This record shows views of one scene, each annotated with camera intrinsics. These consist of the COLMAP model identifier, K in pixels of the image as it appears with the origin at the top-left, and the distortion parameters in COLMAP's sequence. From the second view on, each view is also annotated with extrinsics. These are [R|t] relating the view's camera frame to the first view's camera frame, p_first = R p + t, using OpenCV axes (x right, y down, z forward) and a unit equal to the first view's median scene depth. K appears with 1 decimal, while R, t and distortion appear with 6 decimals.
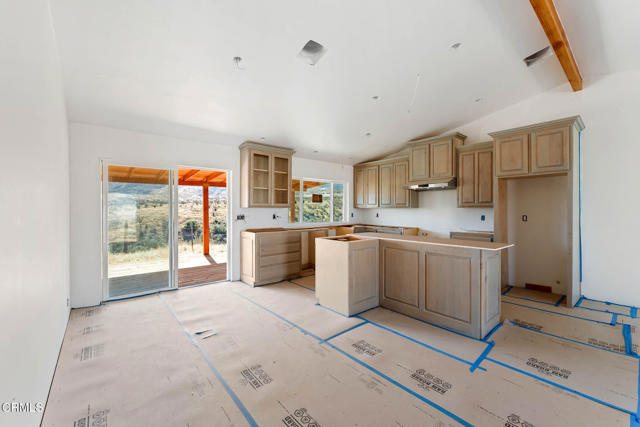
lens RADIAL K [[262.5, 0, 318.8], [0, 262.5, 211.1], [0, 0, 1]] dist [0.000381, -0.000100]
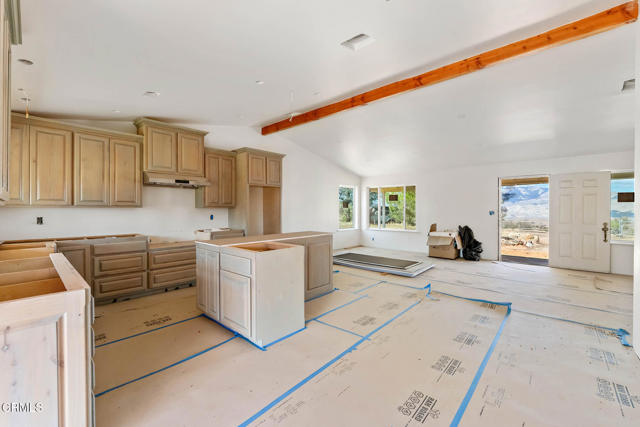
lens RADIAL K [[262.5, 0, 319.6], [0, 262.5, 211.6], [0, 0, 1]] dist [0.000381, -0.000100]
pose [[-0.135629, -0.001498, 0.990759, -0.519364], [0.008492, 0.999960, 0.002675, 0.002464], [-0.990723, 0.008776, -0.135611, 0.706843]]
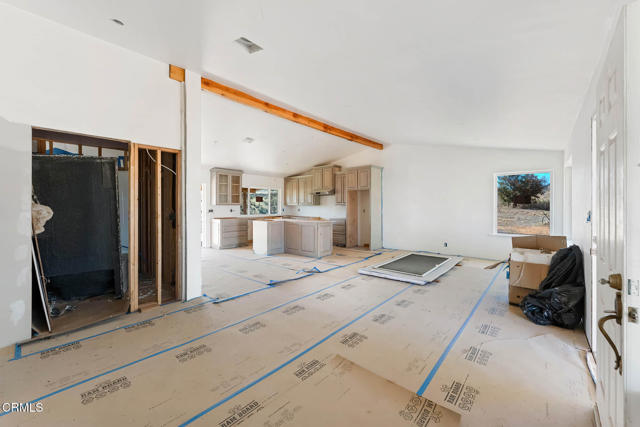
lens RADIAL K [[262.5, 0, 323.0], [0, 262.5, 208.4], [0, 0, 1]] dist [0.000381, -0.000100]
pose [[0.984099, -0.001643, 0.177614, 0.117220], [0.001463, 0.999998, 0.001146, 0.006982], [-0.177616, -0.000868, 0.984099, -0.805357]]
